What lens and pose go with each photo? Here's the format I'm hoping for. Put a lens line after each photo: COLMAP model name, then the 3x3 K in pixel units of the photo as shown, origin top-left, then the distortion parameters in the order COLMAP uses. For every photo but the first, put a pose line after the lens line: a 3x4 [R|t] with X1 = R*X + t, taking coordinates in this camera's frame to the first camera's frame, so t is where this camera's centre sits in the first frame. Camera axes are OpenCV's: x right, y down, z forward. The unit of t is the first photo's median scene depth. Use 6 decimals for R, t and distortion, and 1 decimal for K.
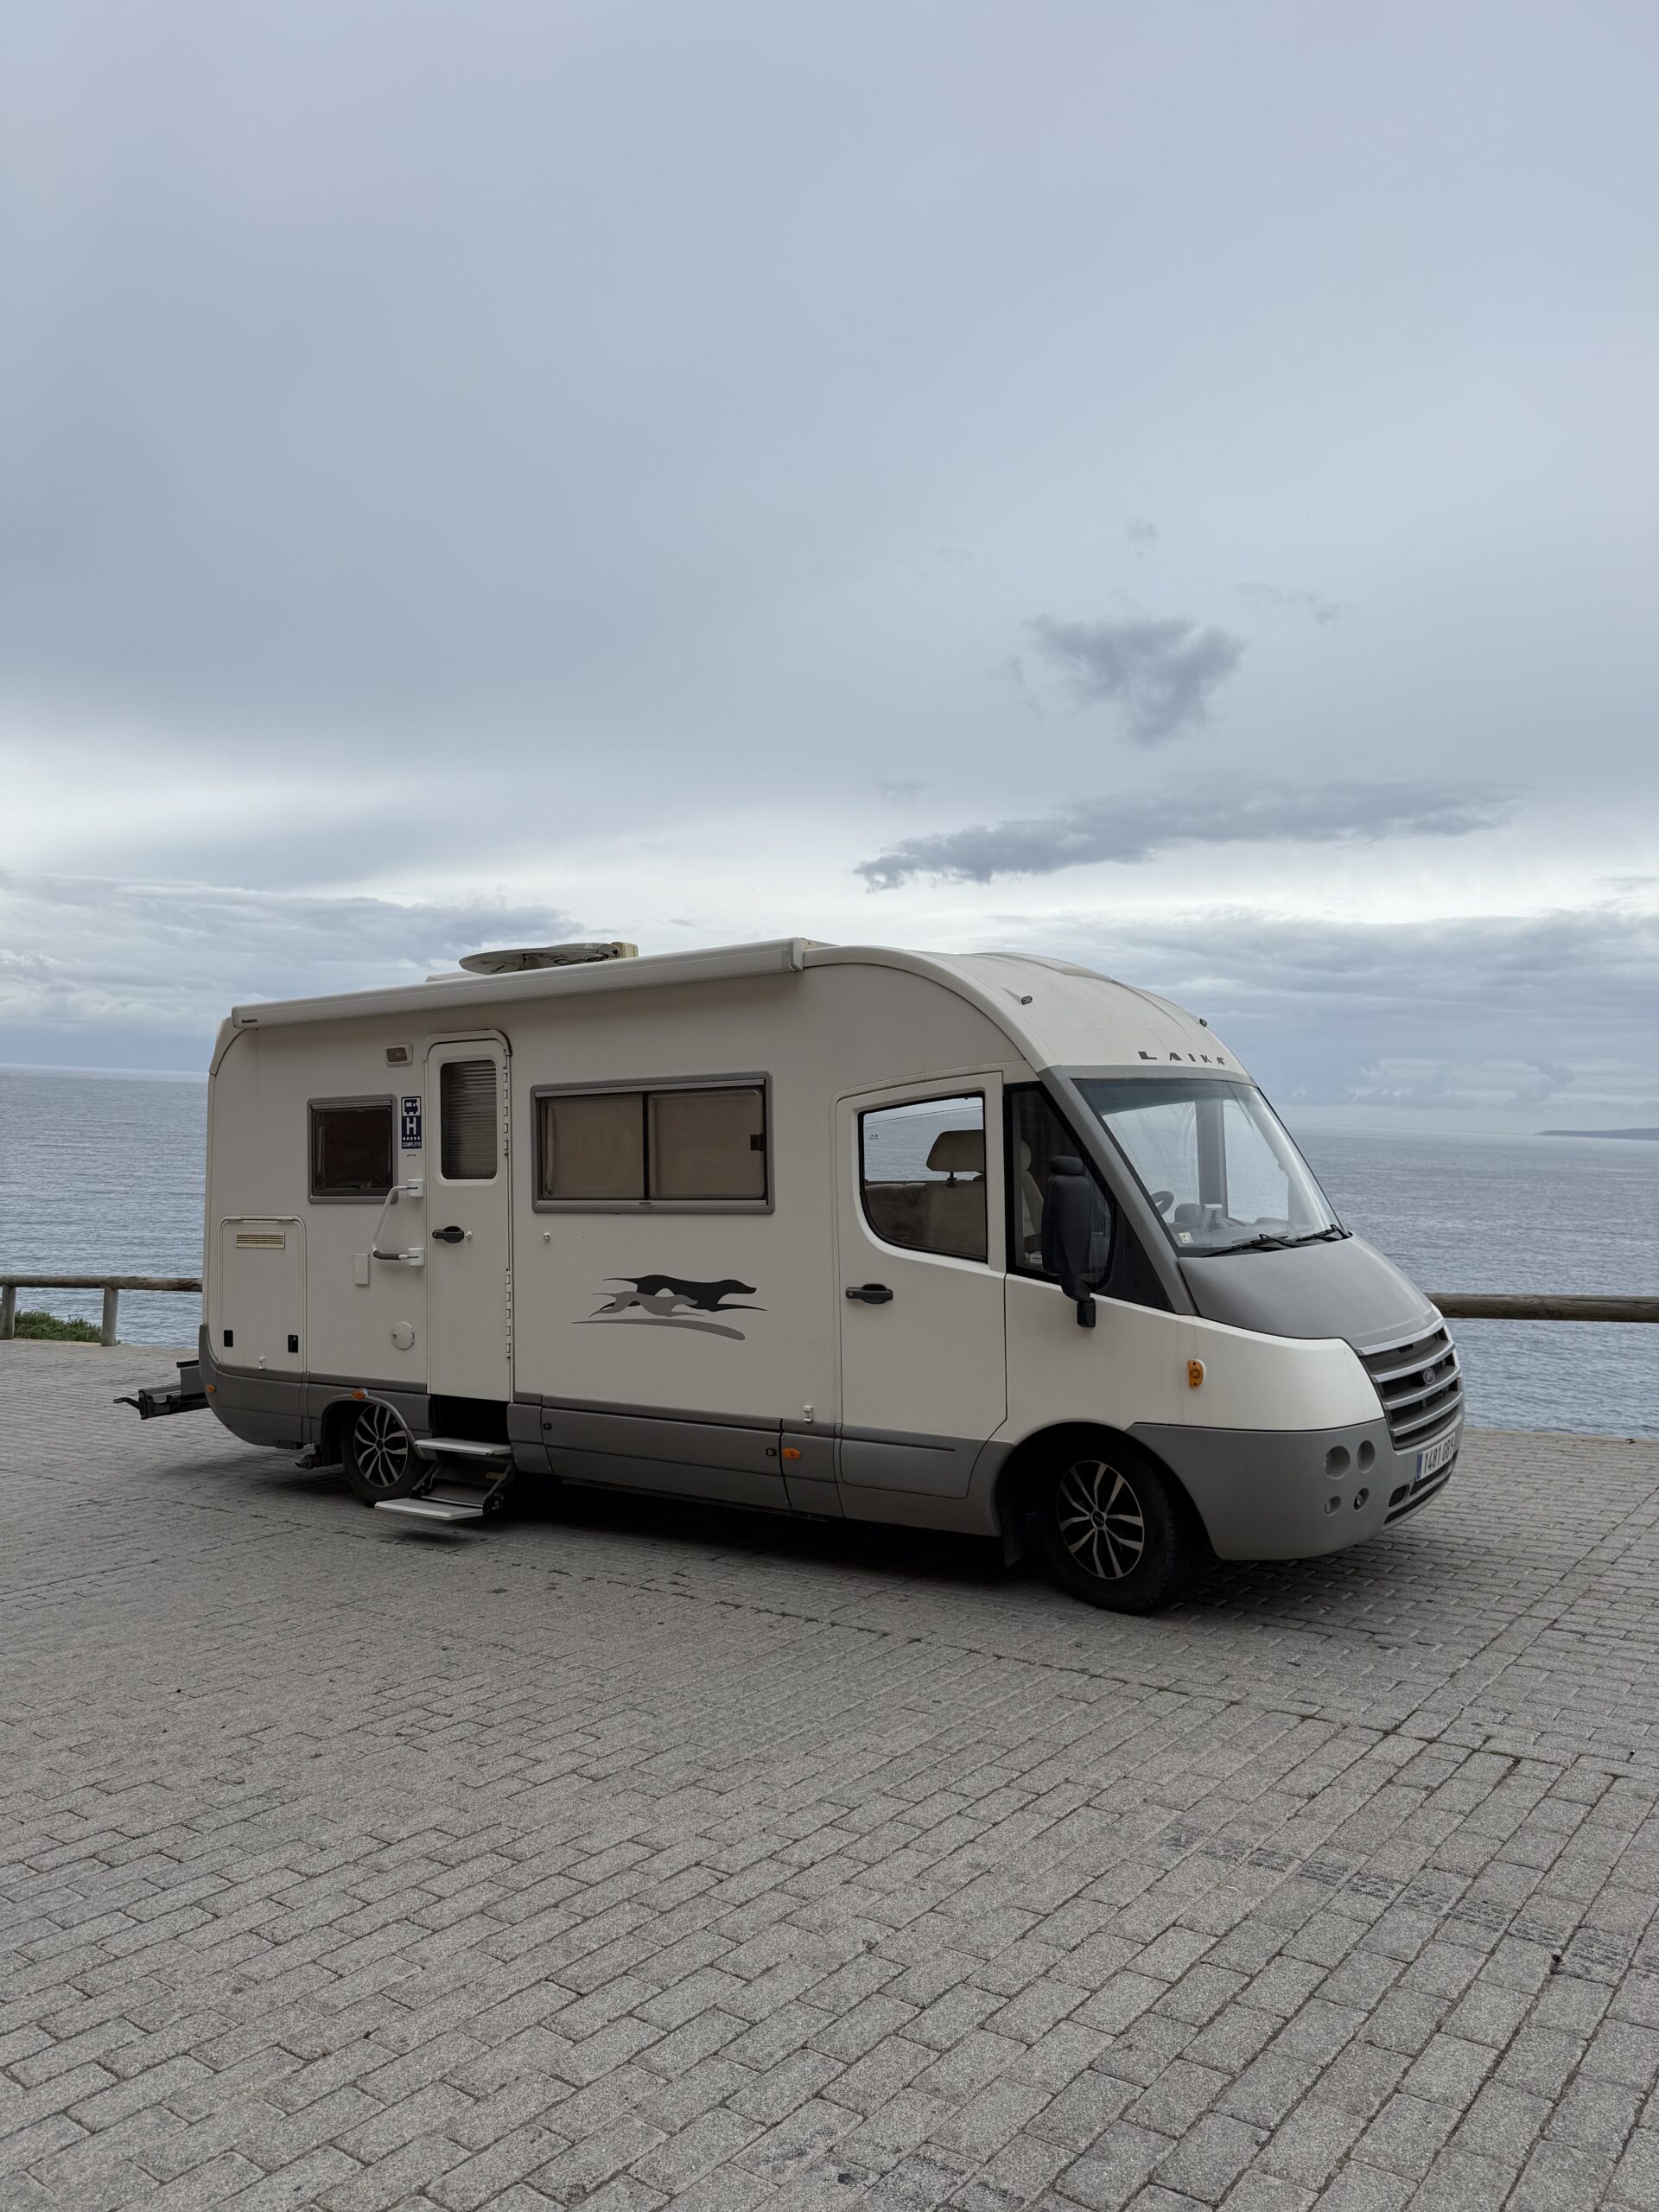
lens RADIAL K [[1554.6, 0, 829.0], [0, 1554.6, 1149.6], [0, 0, 1]] dist [0.096558, -0.165494]
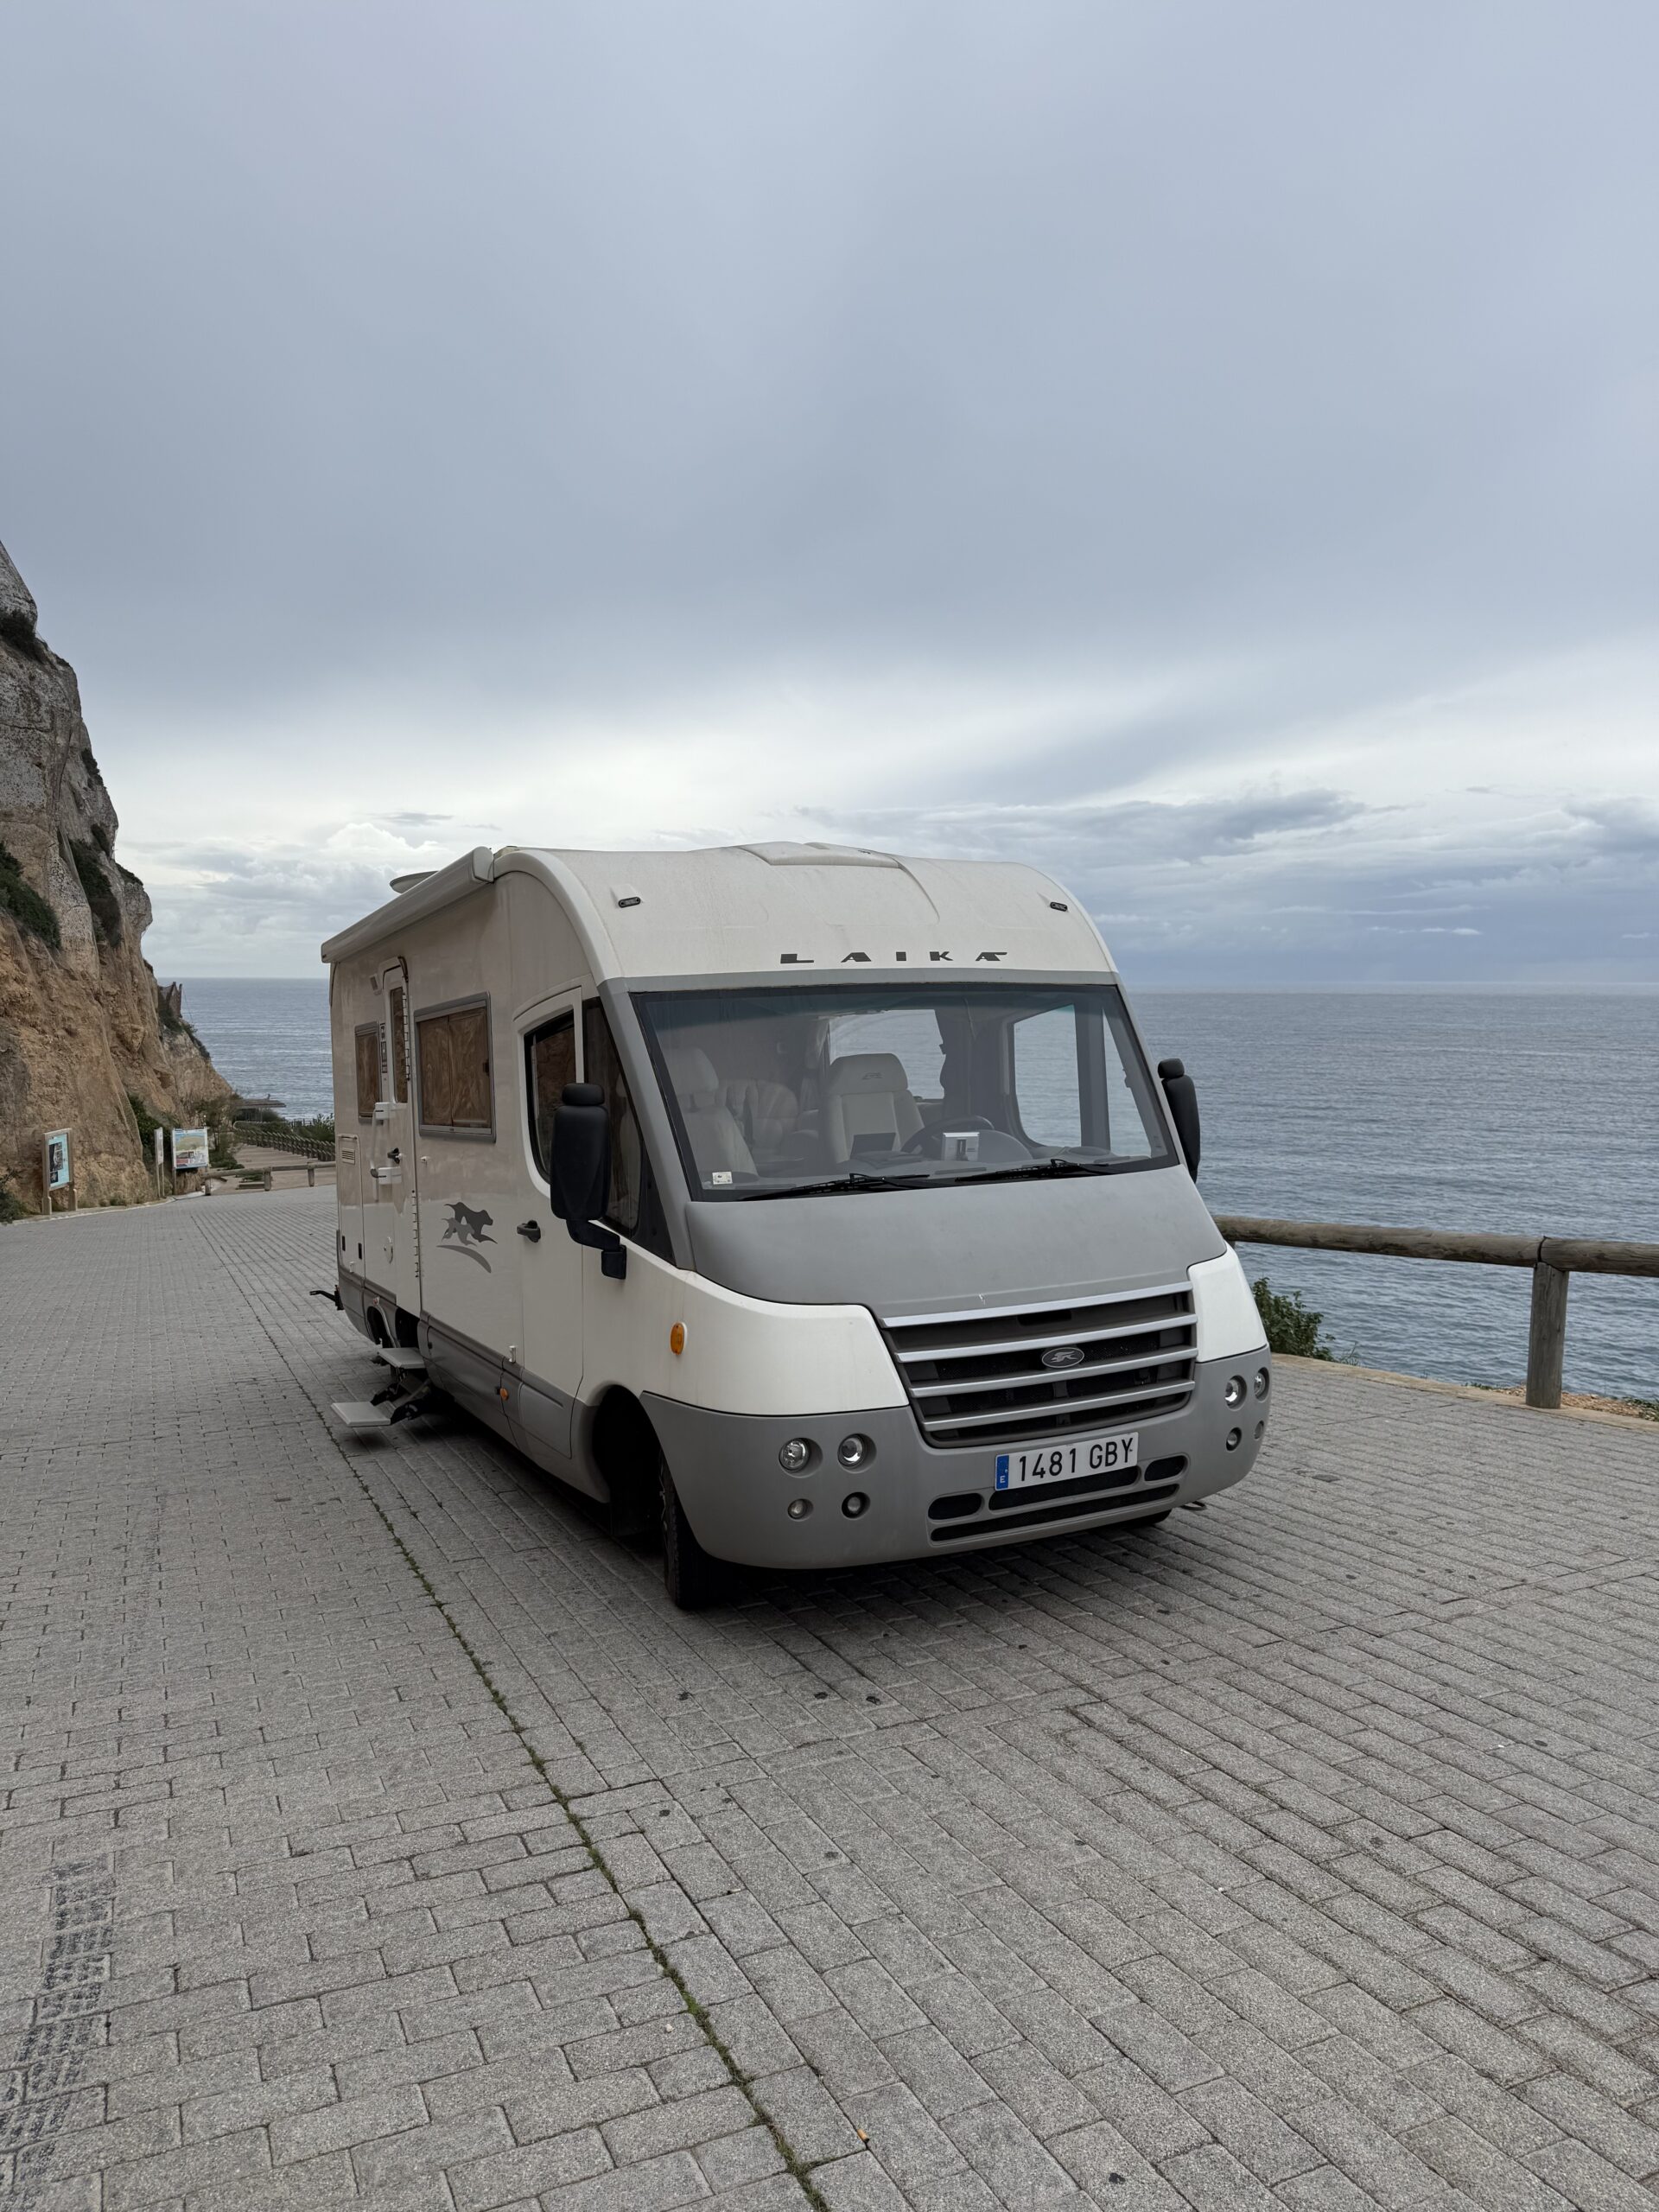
lens RADIAL K [[1558.0, 0, 829.5], [0, 1558.0, 1106.0], [0, 0, 1]] dist [0.059900, -0.061221]
pose [[0.873893, -0.007697, -0.486058, 0.701311], [0.026192, 0.999168, 0.031270, -0.006873], [0.485413, -0.040057, 0.873367, 0.299926]]
